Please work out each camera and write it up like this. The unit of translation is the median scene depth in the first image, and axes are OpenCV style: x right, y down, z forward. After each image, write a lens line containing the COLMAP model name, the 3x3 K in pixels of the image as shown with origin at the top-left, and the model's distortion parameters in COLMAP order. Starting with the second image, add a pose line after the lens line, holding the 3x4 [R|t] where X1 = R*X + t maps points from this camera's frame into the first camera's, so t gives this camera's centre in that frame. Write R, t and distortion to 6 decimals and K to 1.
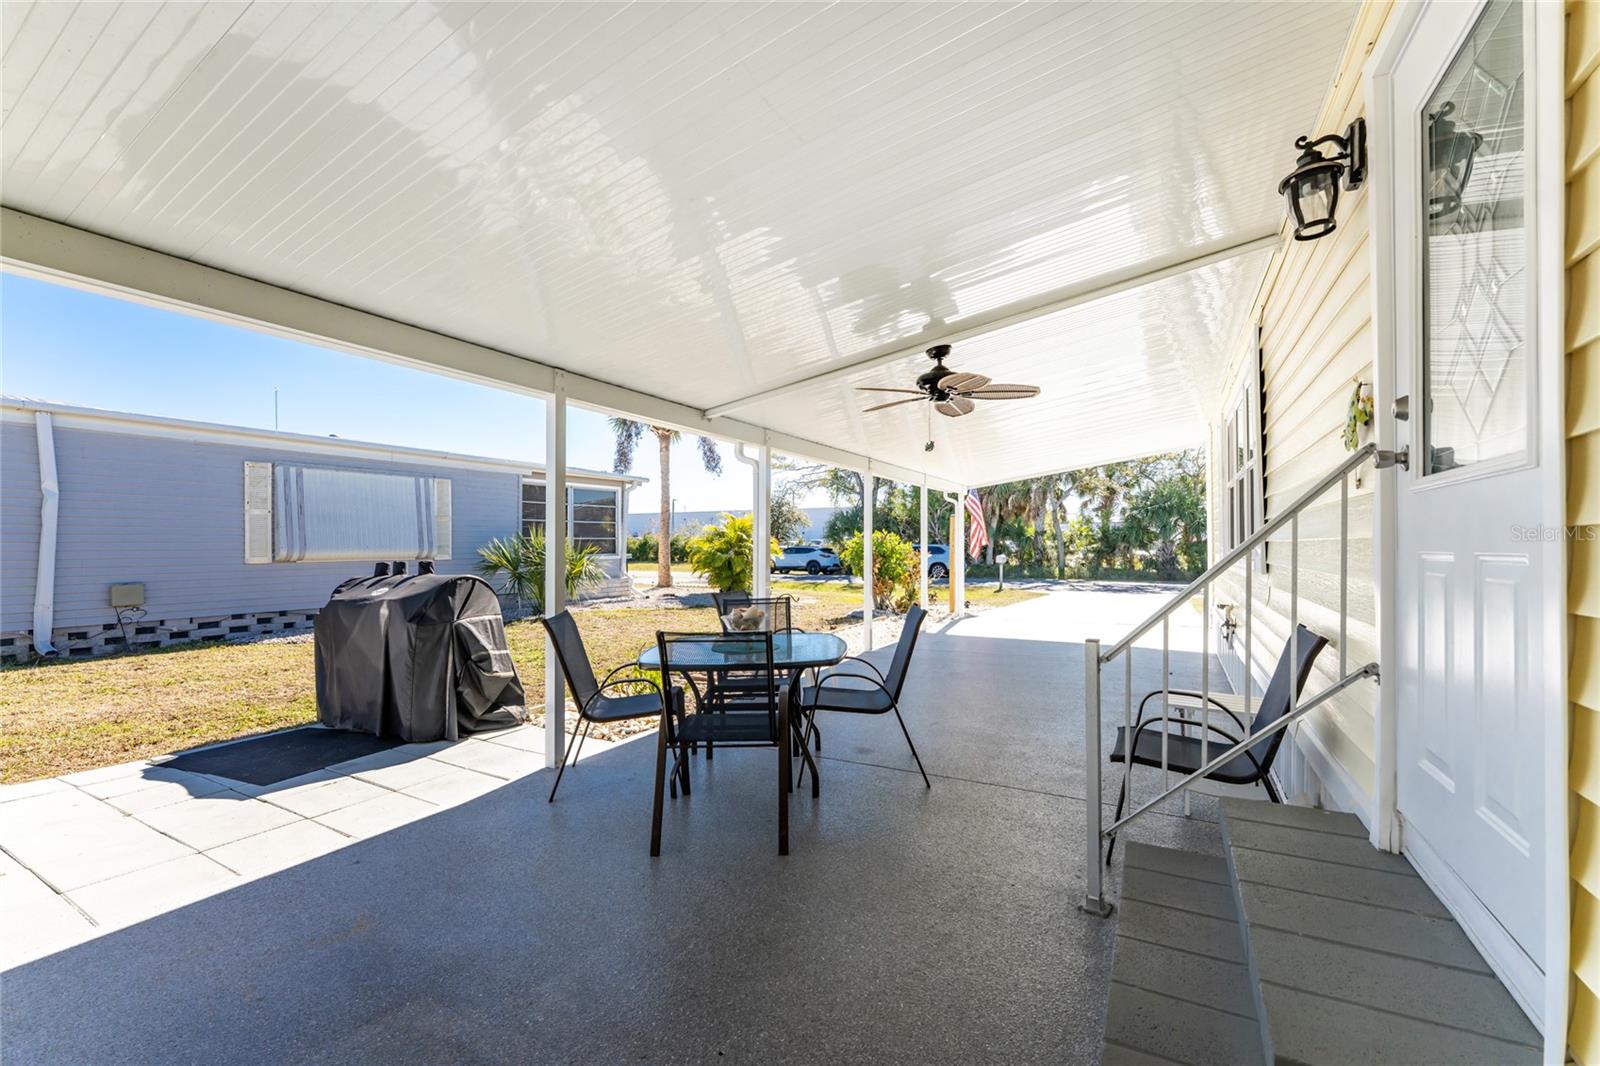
lens RADIAL K [[661.4, 0, 798.2], [0, 661.4, 537.2], [0, 0, 1]] dist [0.001703, -0.000086]
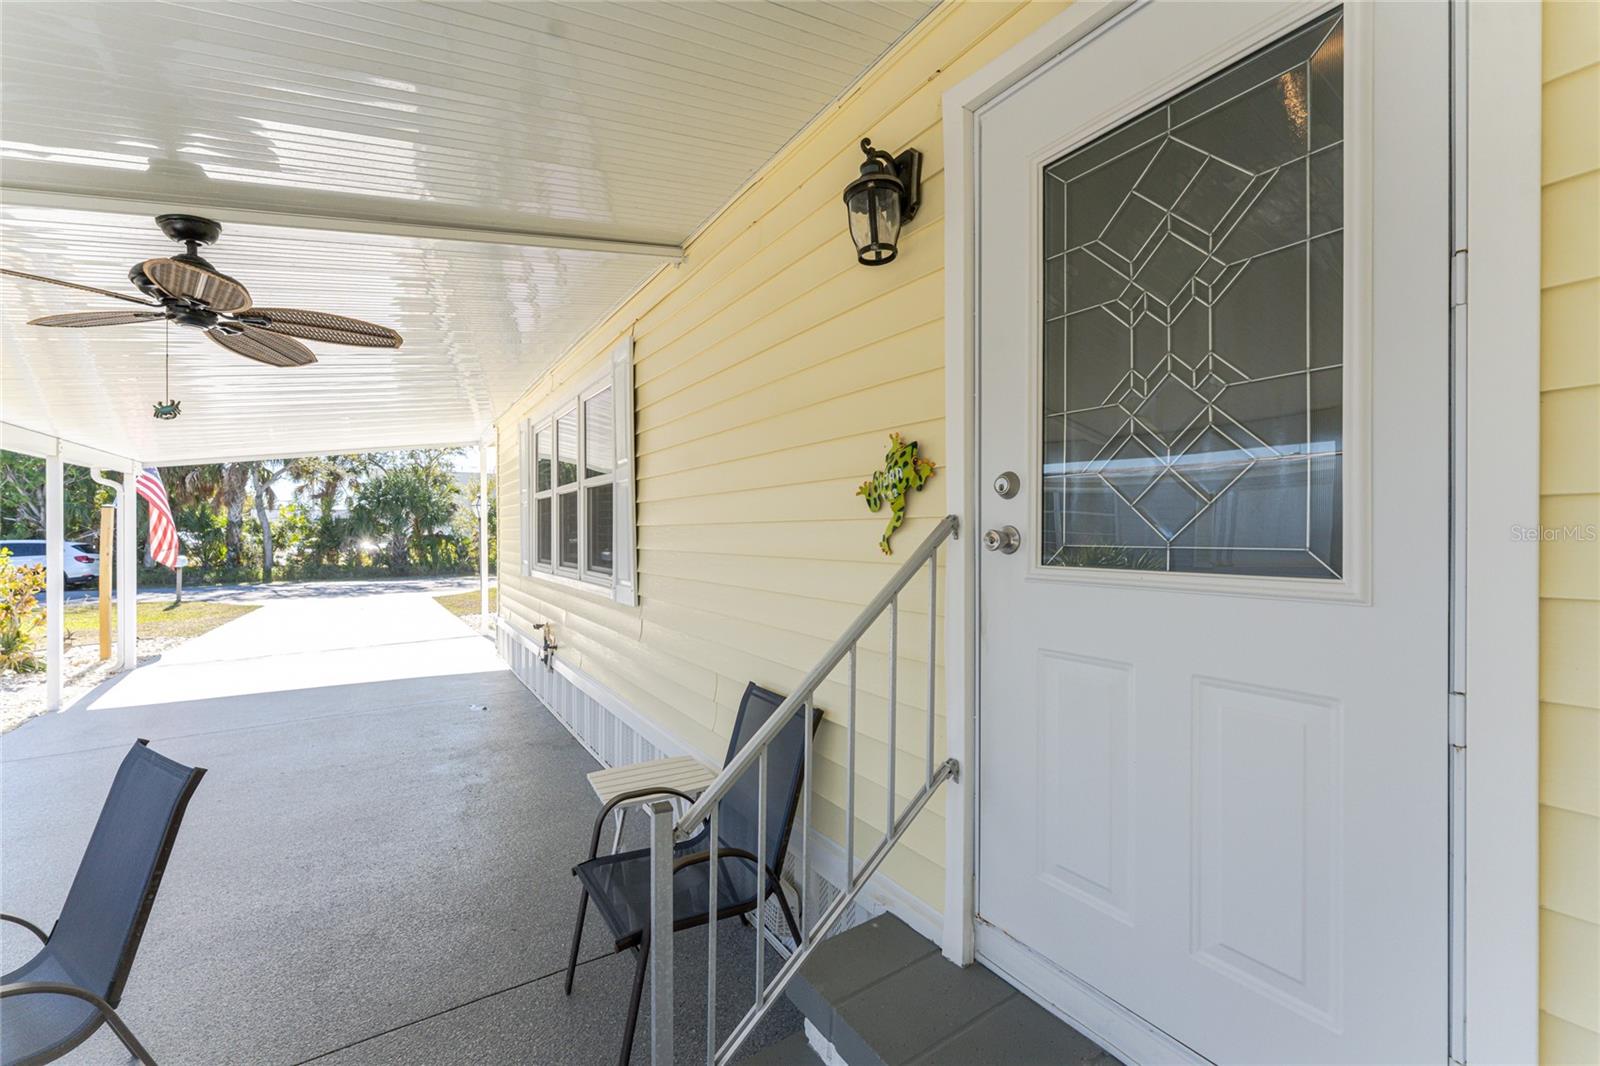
lens RADIAL K [[661.4, 0, 787.9], [0, 661.4, 533.2], [0, 0, 1]] dist [0.001703, -0.000086]
pose [[0.485146, 0.004014, 0.874424, -0.001856], [-0.015170, 0.999878, 0.003826, -0.007838], [-0.874301, -0.015122, 0.485148, 0.051284]]
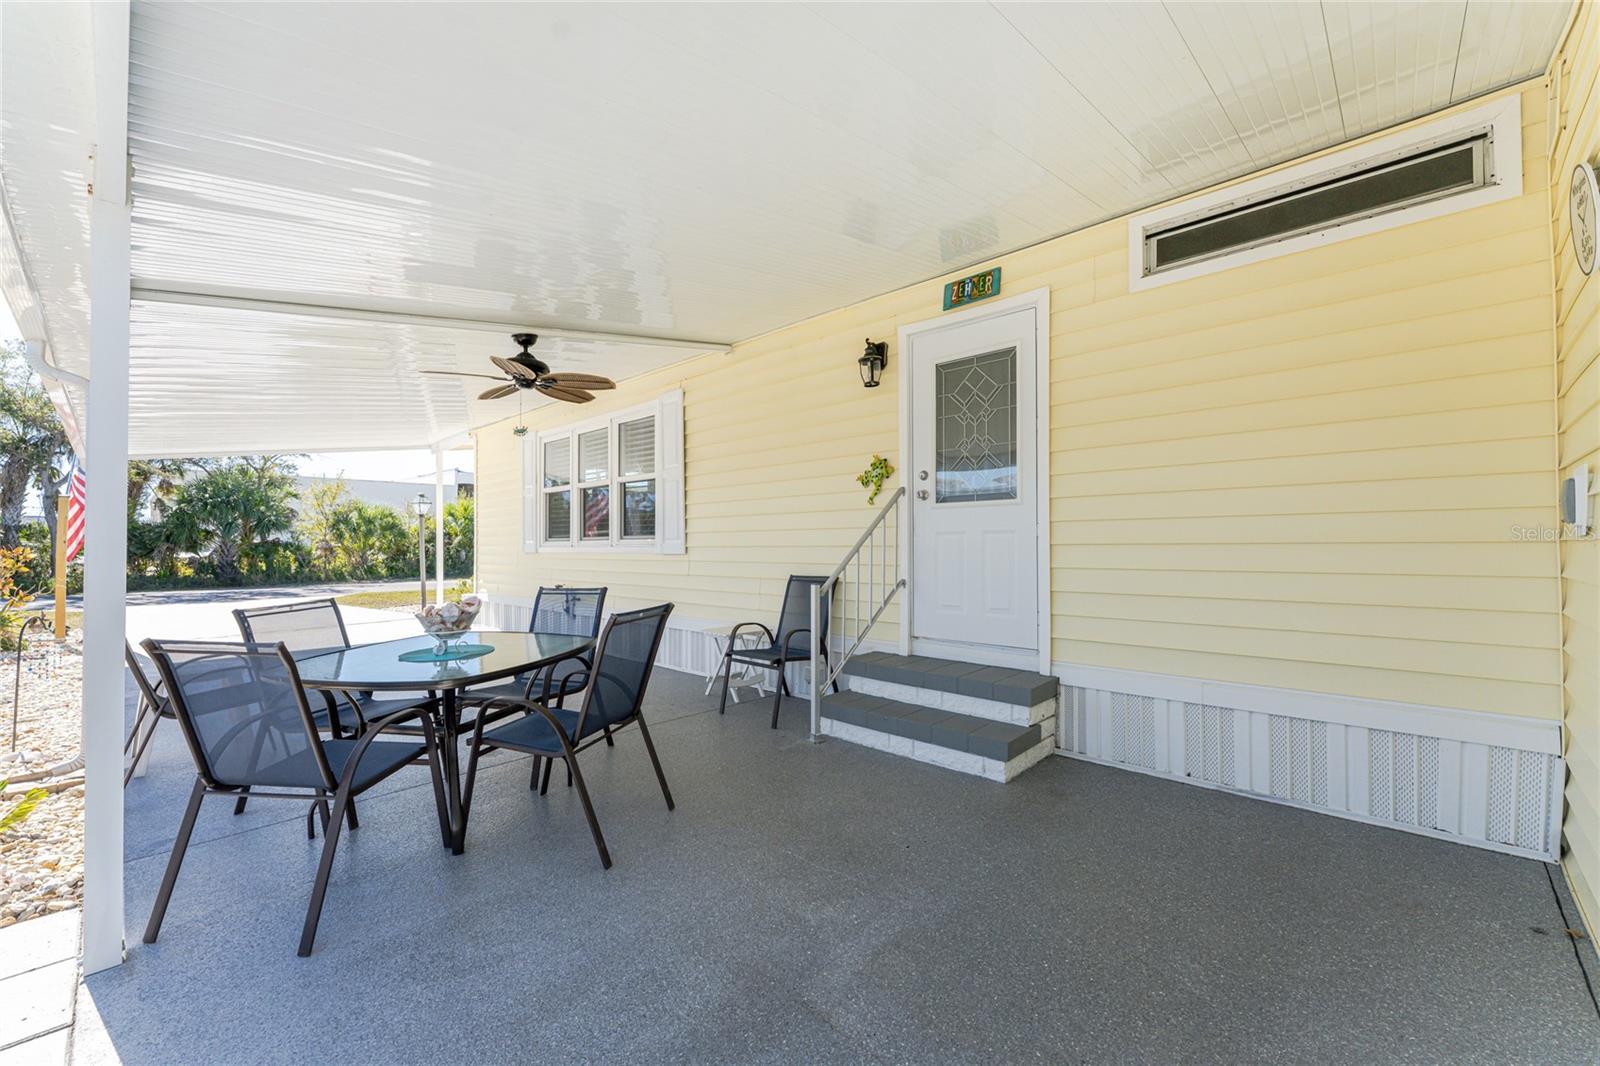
lens RADIAL K [[661.4, 0, 805.2], [0, 661.4, 536.1], [0, 0, 1]] dist [0.001703, -0.000086]
pose [[0.244295, 0.015596, 0.969575, -0.099198], [-0.008747, 0.999865, -0.013879, 0.004492], [-0.969661, -0.005090, 0.244399, 0.051286]]
